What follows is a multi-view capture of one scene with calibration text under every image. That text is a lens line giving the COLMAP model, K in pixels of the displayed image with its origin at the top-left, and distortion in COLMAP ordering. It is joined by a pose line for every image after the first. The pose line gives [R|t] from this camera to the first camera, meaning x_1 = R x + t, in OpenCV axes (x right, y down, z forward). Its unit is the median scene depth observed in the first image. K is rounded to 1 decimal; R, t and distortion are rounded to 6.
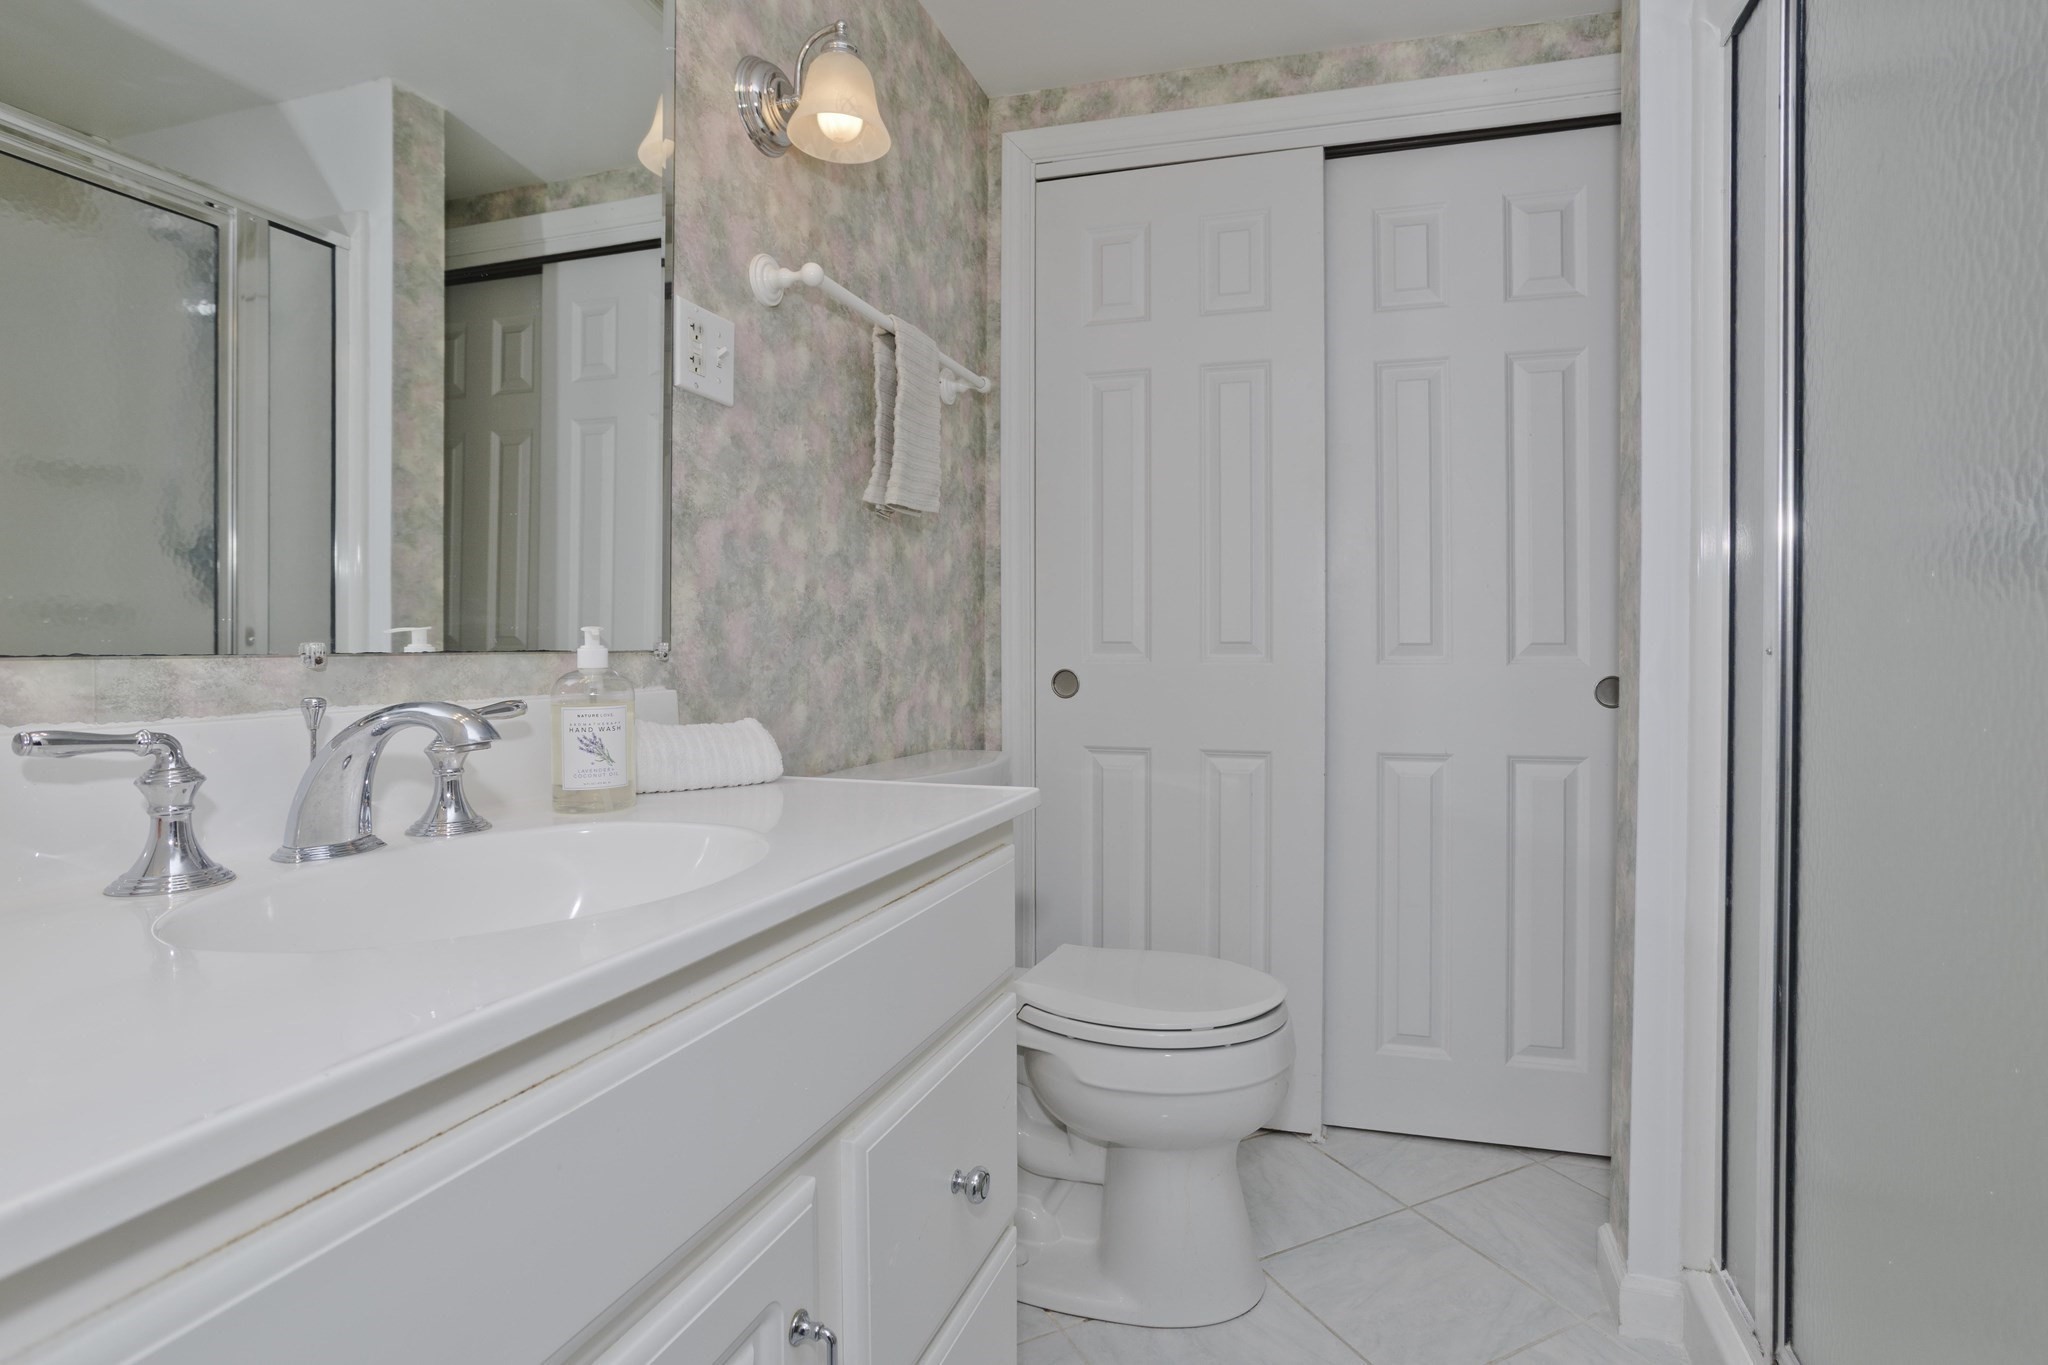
lens RADIAL K [[991.2, 0, 1135.6], [0, 991.2, 665.1], [0, 0, 1]] dist [-0.025488, 0.014195]
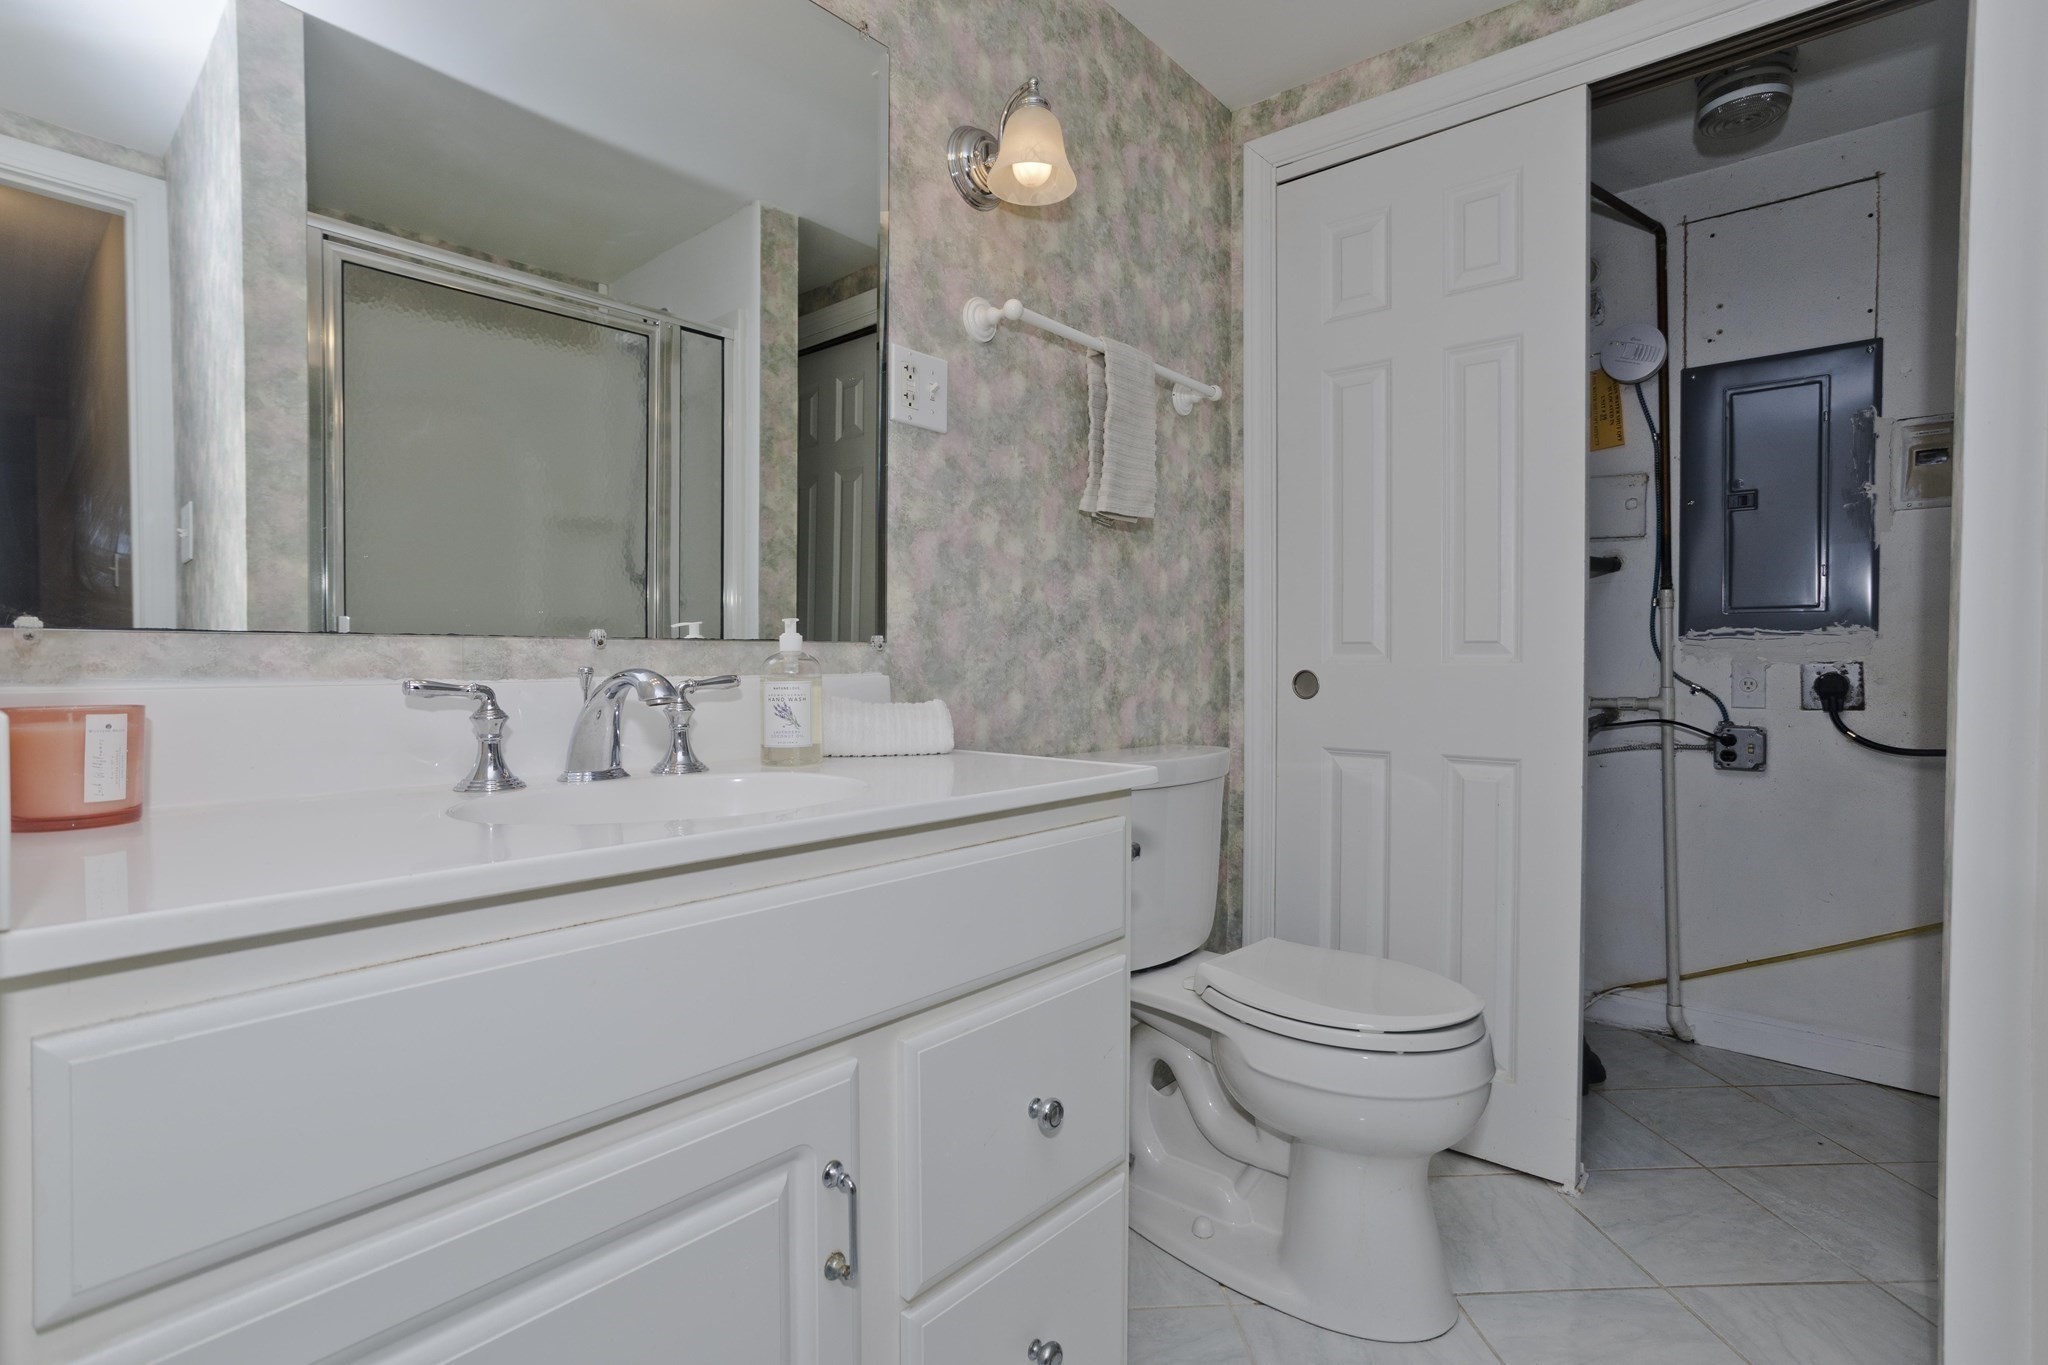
lens RADIAL K [[991.2, 0, 1087.9], [0, 991.2, 688.7], [0, 0, 1]] dist [-0.025488, 0.014195]
pose [[0.915598, 0.012112, -0.401913, 0.193079], [-0.008962, 0.999913, 0.009717, 0.022570], [0.401996, -0.005295, 0.915626, 0.000344]]
